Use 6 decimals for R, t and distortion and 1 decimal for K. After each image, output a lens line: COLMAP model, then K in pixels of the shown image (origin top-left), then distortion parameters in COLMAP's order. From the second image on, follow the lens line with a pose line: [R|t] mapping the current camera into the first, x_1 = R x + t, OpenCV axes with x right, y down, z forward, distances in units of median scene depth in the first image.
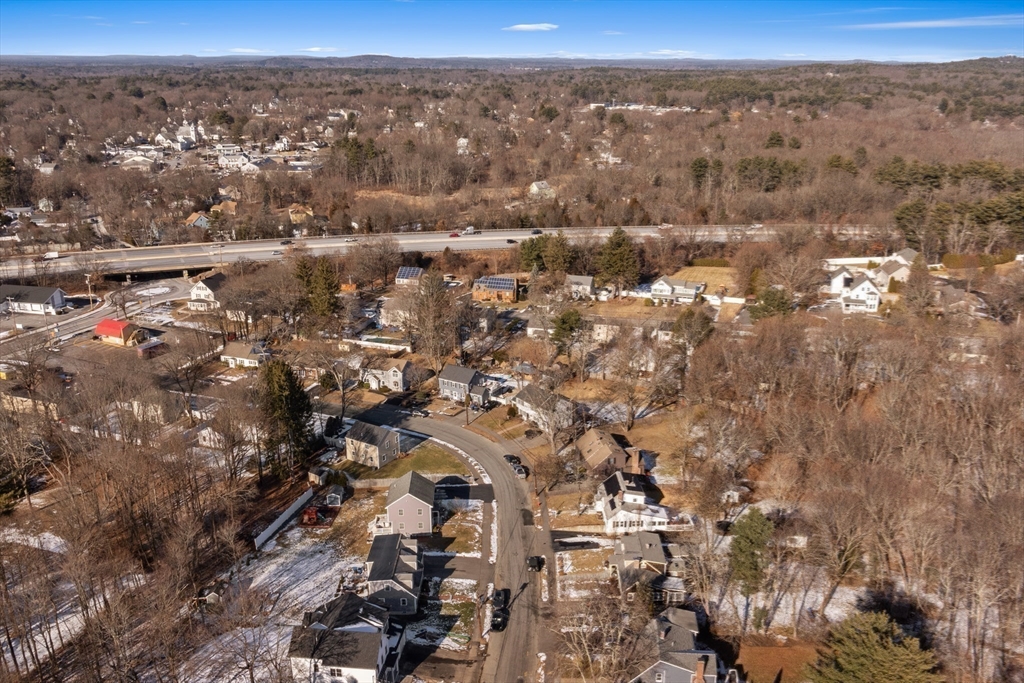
lens RADIAL K [[897.7, 0, 512.0], [0, 897.7, 341.5], [0, 0, 1]] dist [-0.028437, -0.012127]
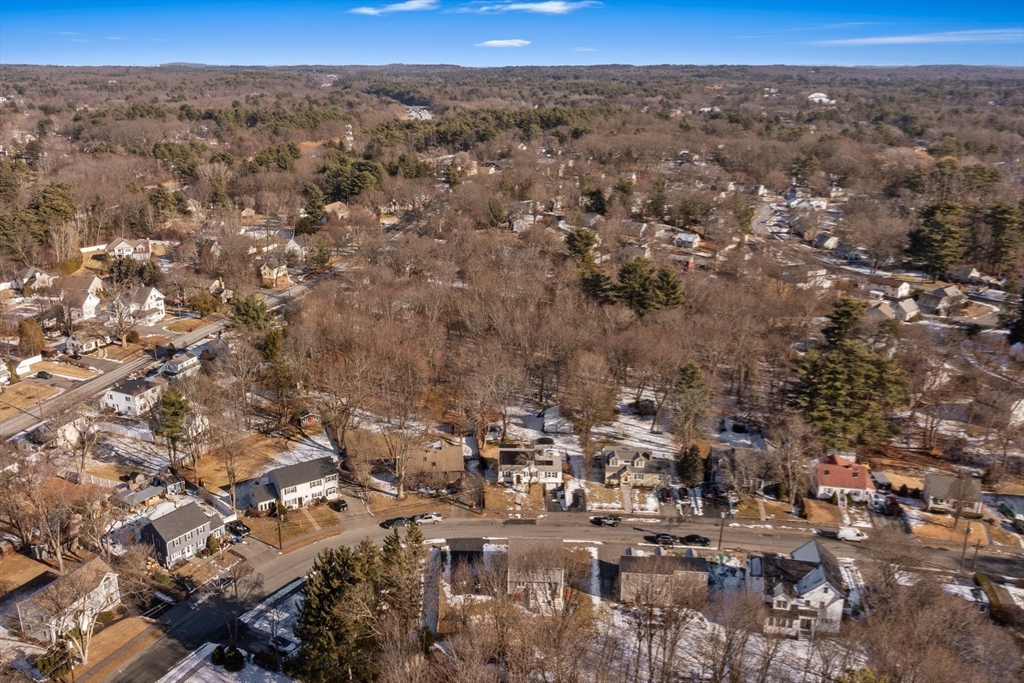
lens RADIAL K [[897.7, 0, 512.0], [0, 897.7, 341.5], [0, 0, 1]] dist [-0.028437, -0.012127]
pose [[0.064580, -0.332549, 0.940872, -0.950693], [0.310346, 0.902779, 0.297783, -0.321643], [-0.948427, 0.272765, 0.161507, 0.857788]]
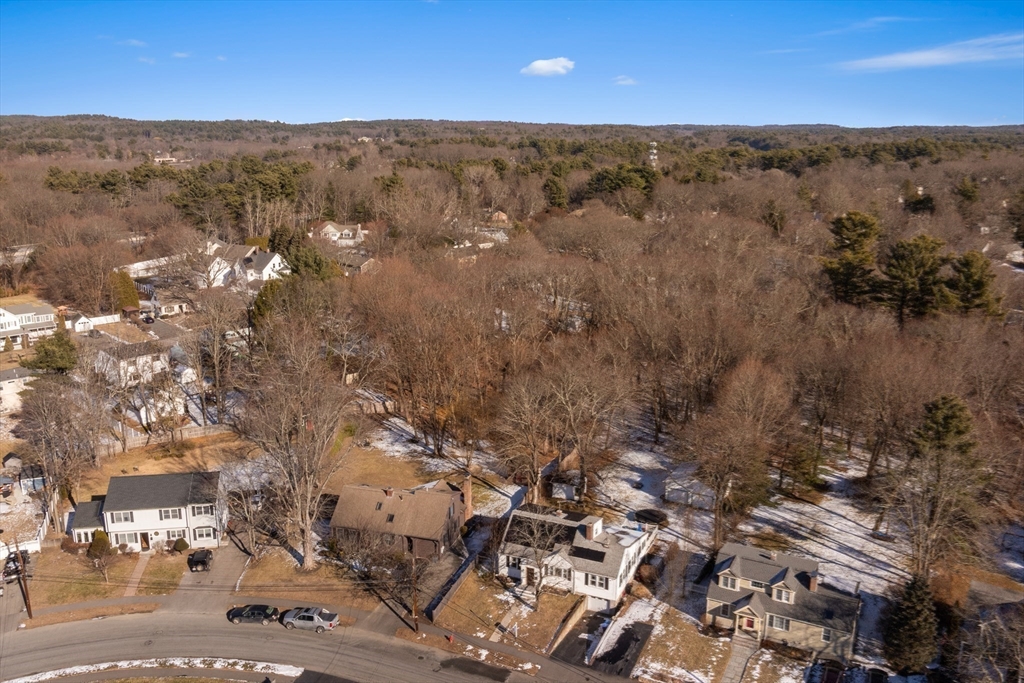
lens RADIAL K [[897.7, 0, 512.0], [0, 897.7, 341.5], [0, 0, 1]] dist [-0.028437, -0.012127]
pose [[0.456268, -0.237576, 0.857541, -0.371991], [0.287026, 0.951483, 0.110886, -0.019068], [-0.842280, 0.195543, 0.502322, 0.773995]]
